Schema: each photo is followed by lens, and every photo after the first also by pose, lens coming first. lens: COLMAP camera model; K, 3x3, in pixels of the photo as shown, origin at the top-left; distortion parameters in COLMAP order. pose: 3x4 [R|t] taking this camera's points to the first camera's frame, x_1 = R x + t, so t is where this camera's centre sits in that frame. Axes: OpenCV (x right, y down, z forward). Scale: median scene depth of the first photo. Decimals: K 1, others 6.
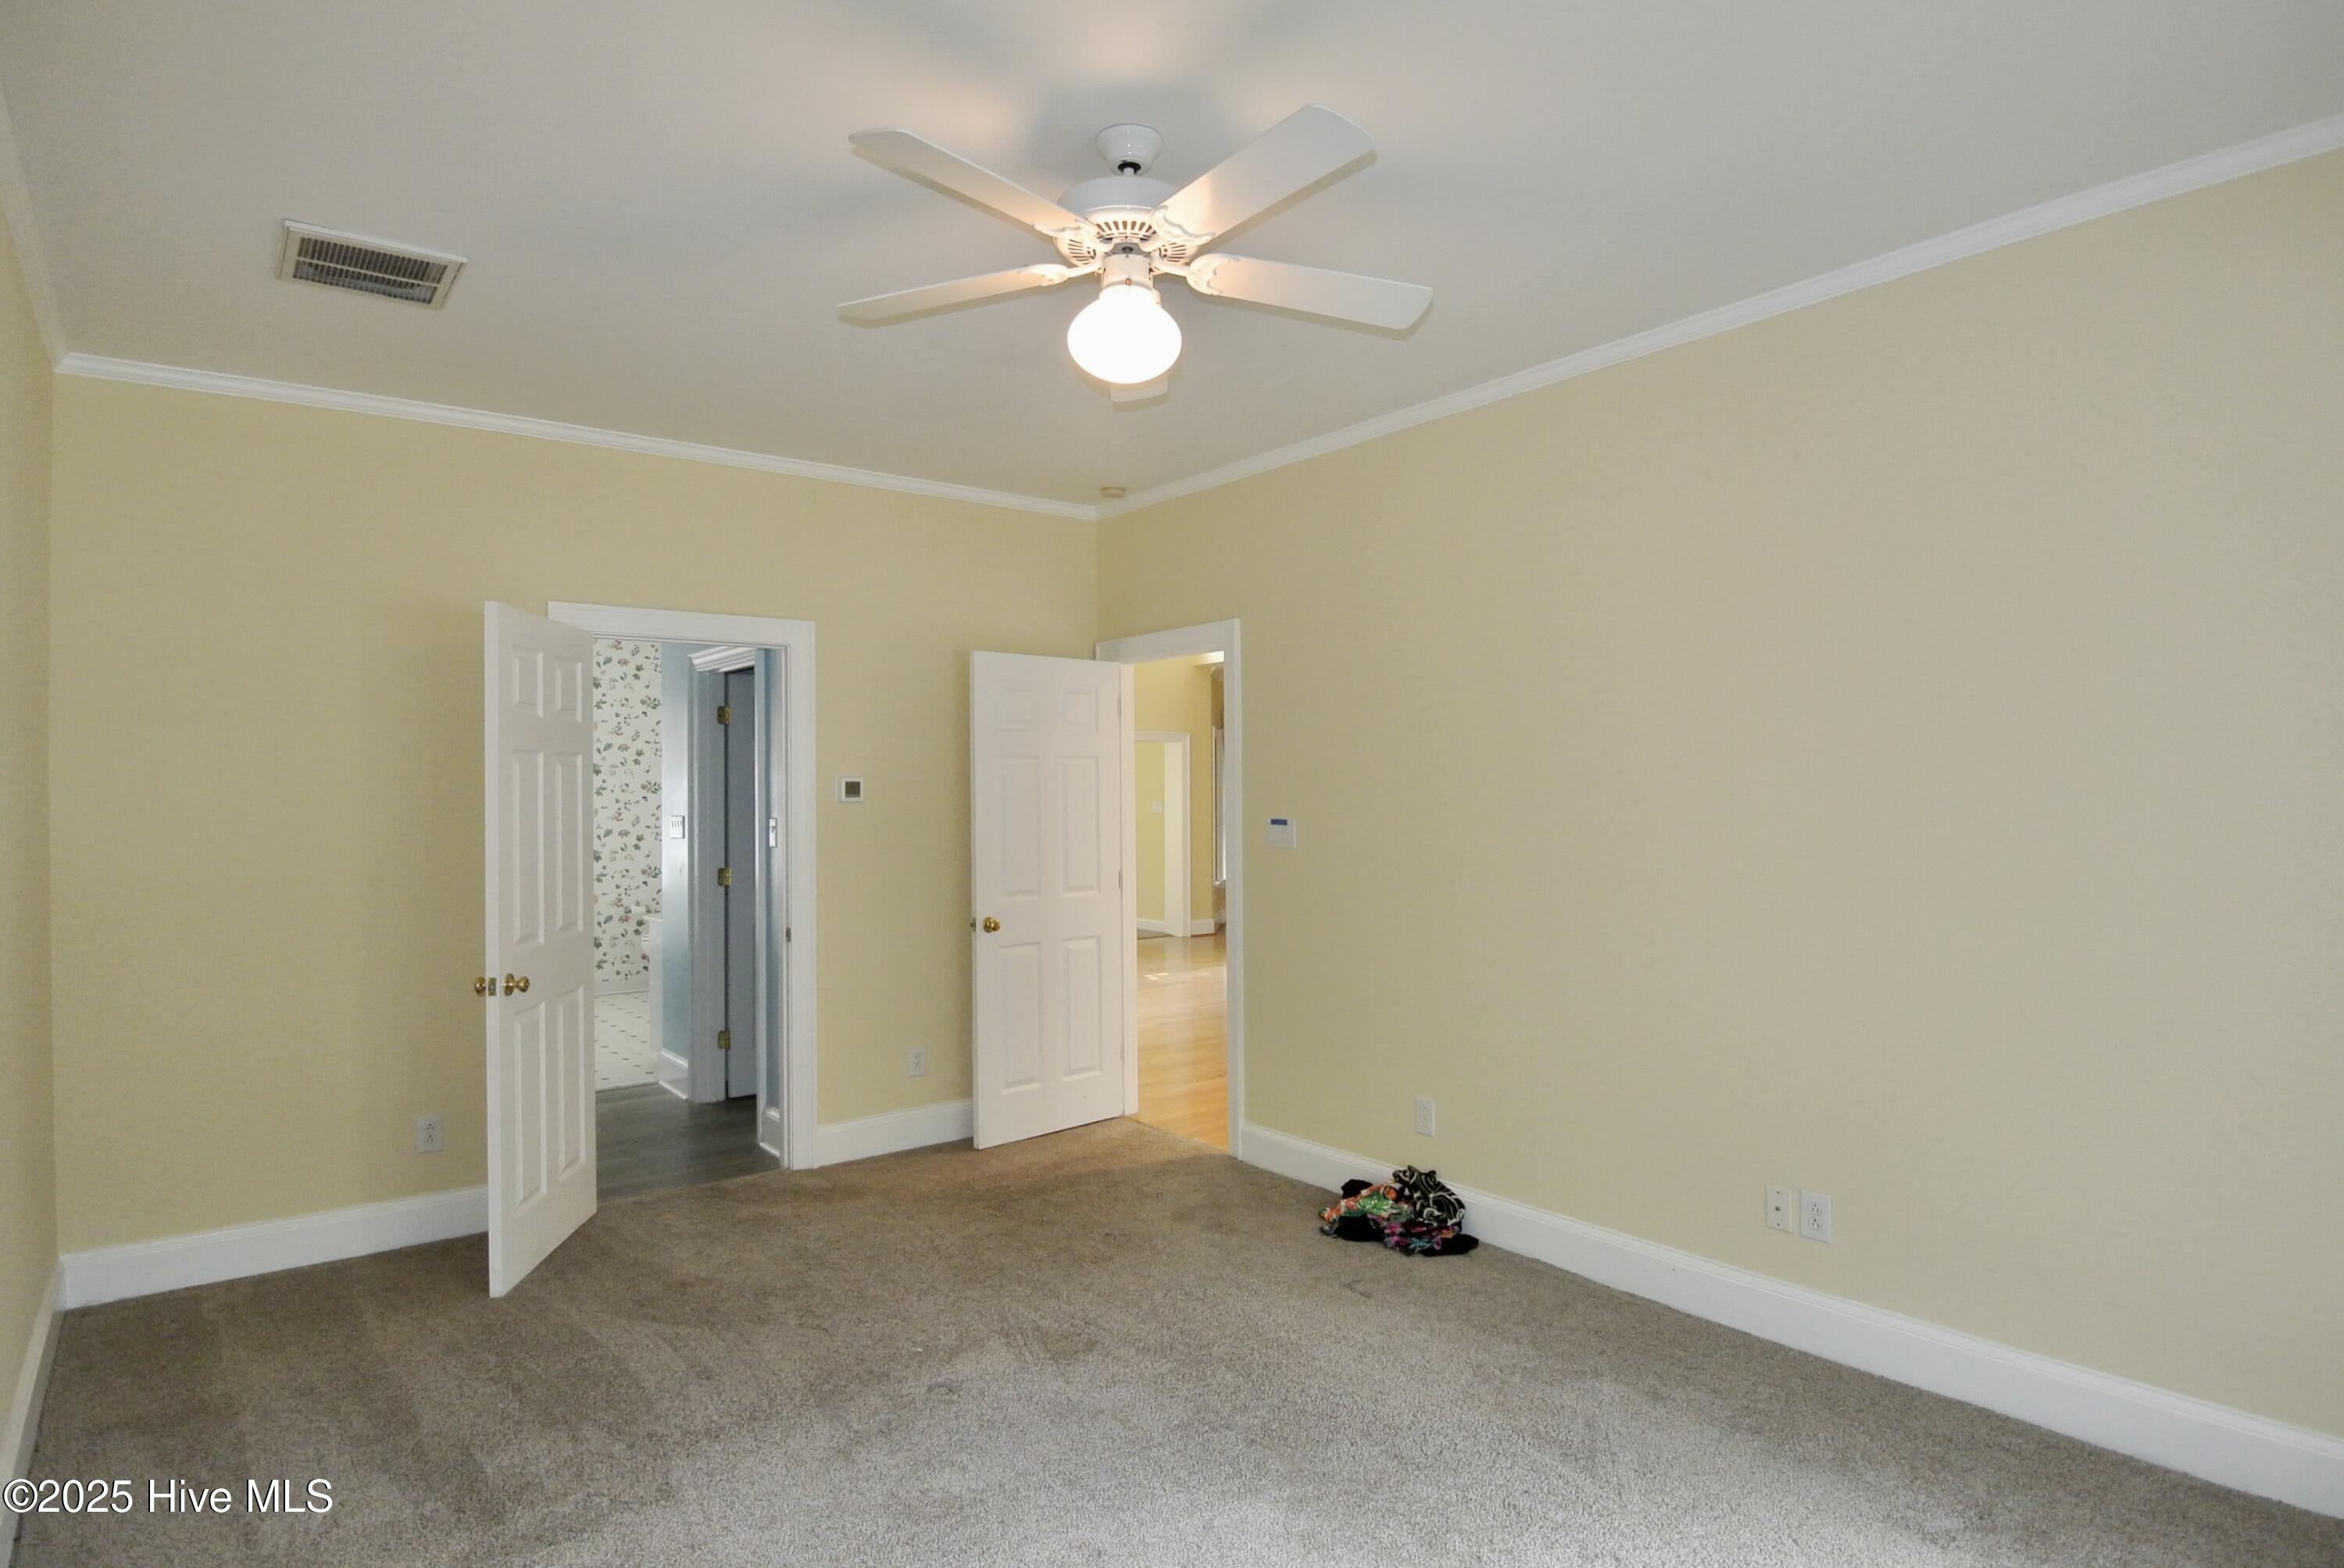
lens RADIAL K [[1268.7, 0, 1170.6], [0, 1268.7, 786.7], [0, 0, 1]] dist [0.007462, 0.000545]
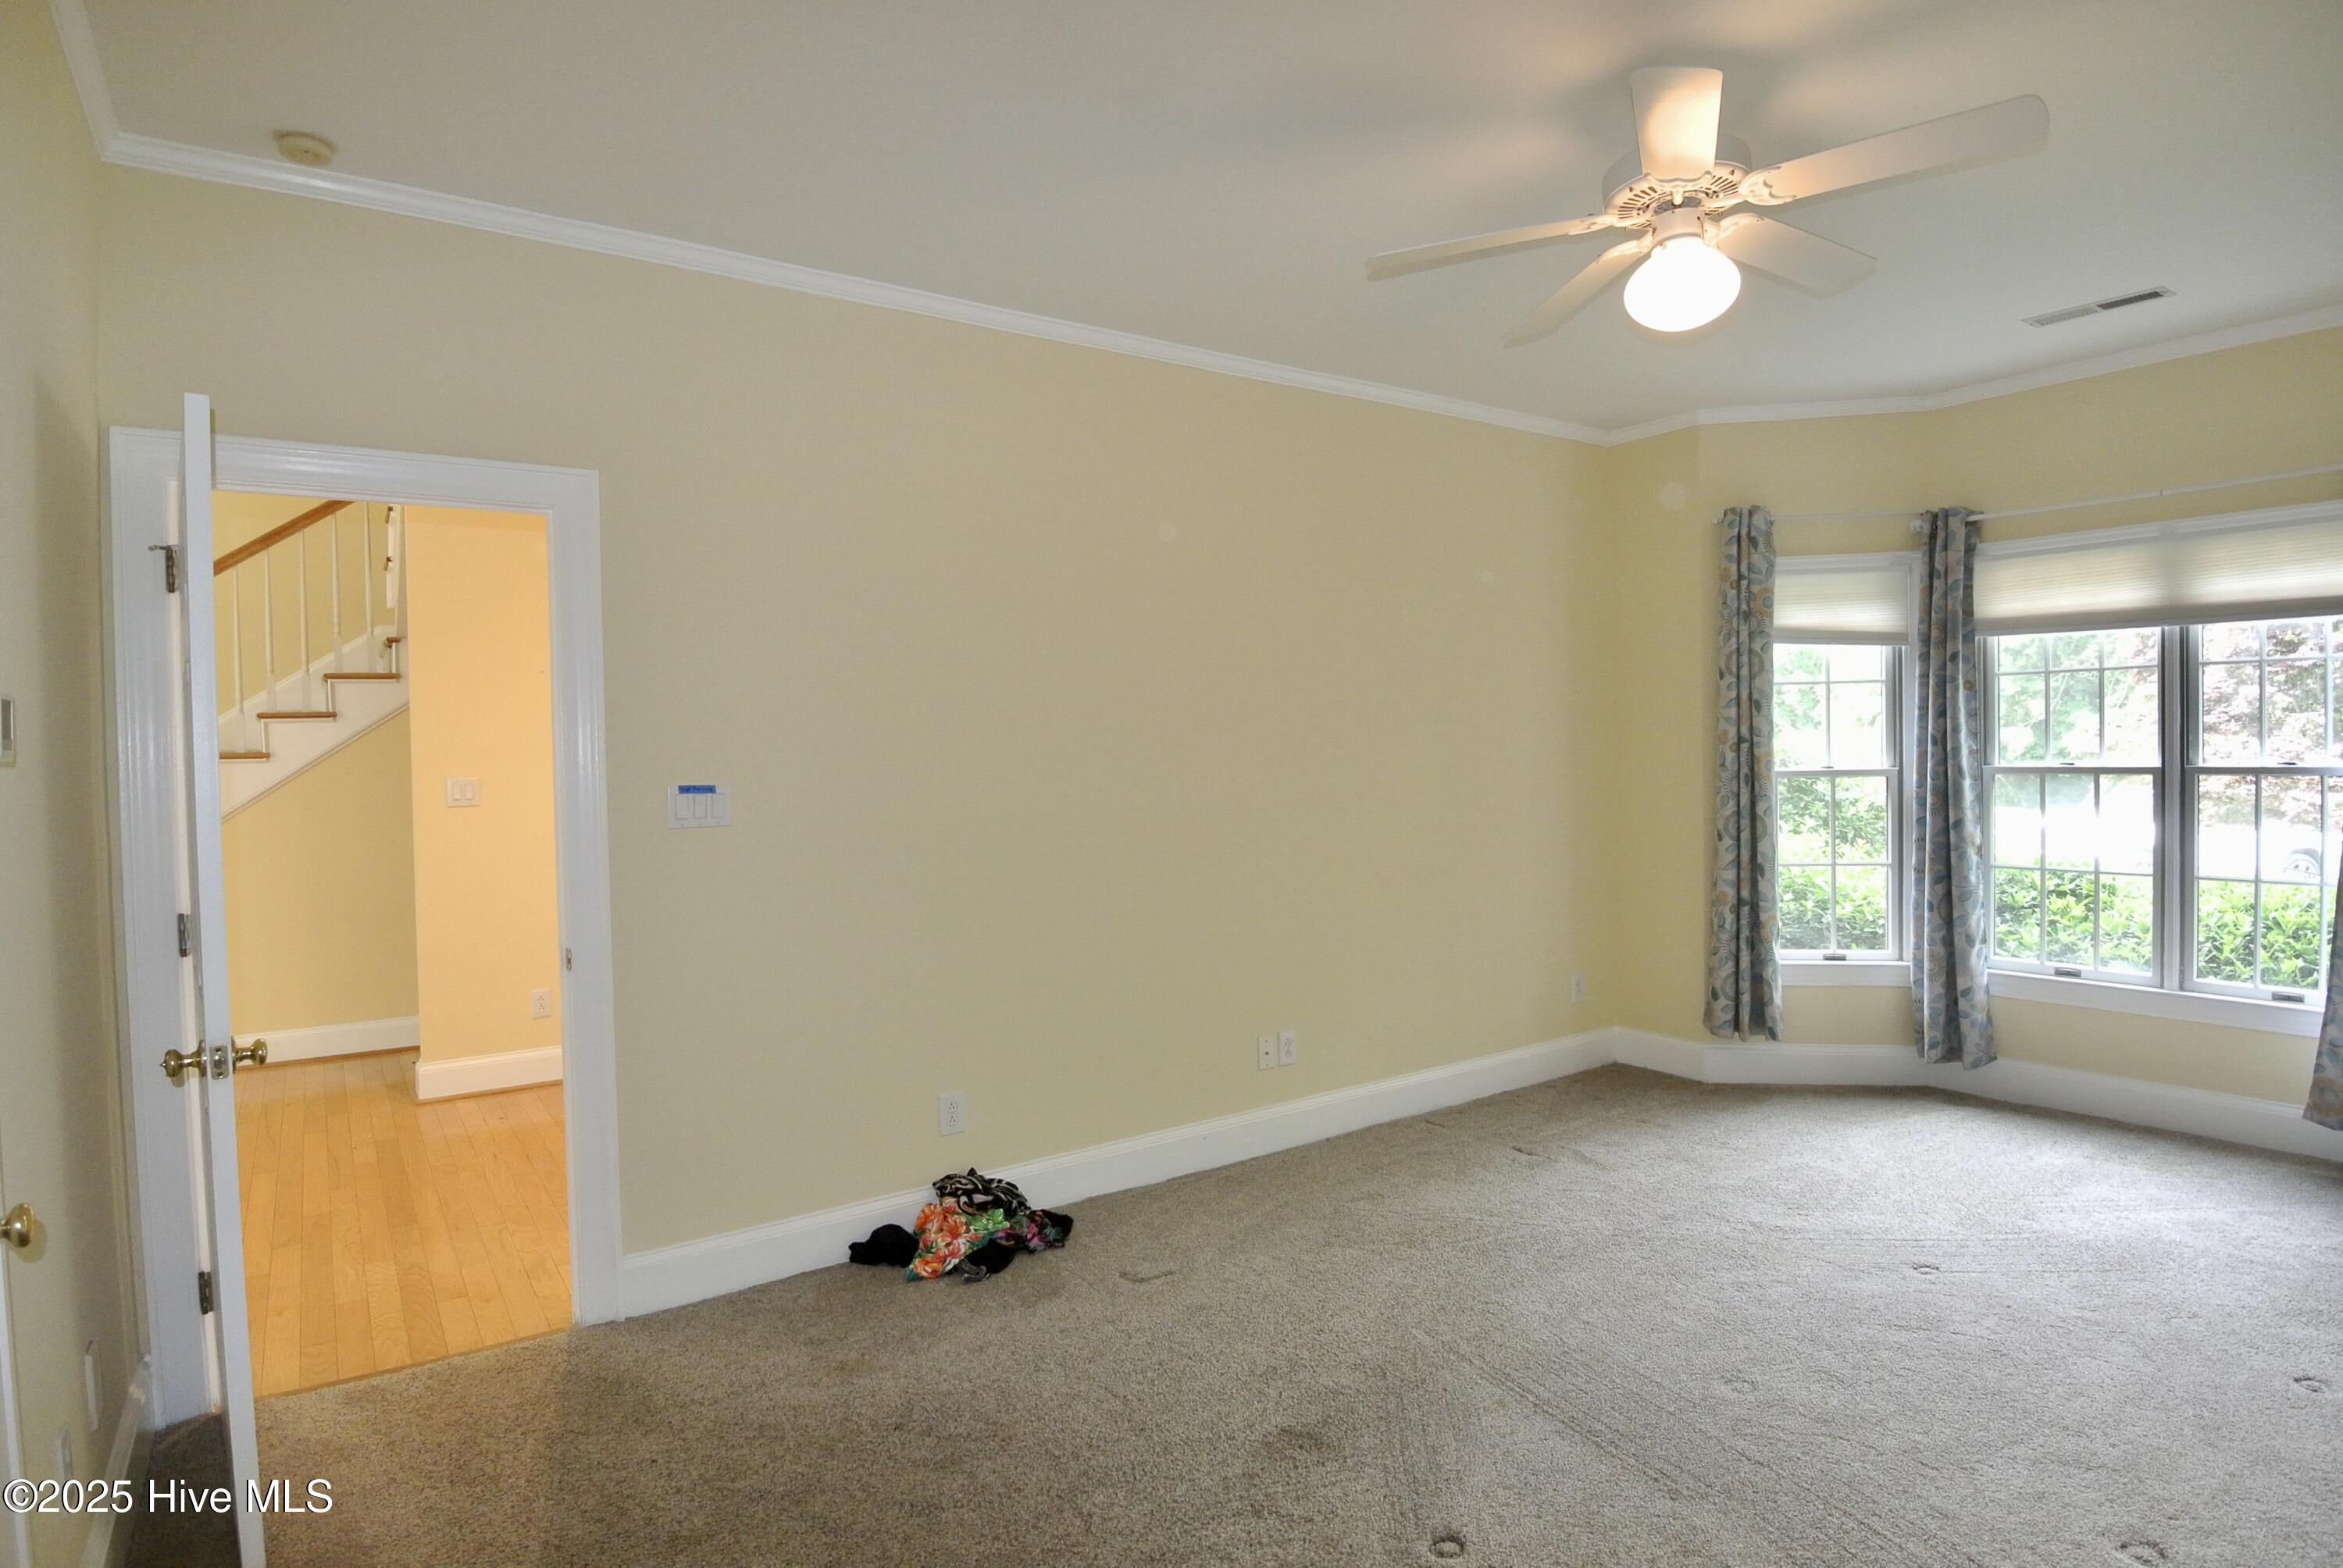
lens RADIAL K [[1268.1, 0, 1153.0], [0, 1268.1, 778.3], [0, 0, 1]] dist [0.007462, 0.000545]
pose [[0.063506, -0.022906, 0.997719, -0.673774], [0.008544, 0.999712, 0.022408, 0.009965], [-0.997945, 0.007101, 0.063683, 0.821385]]
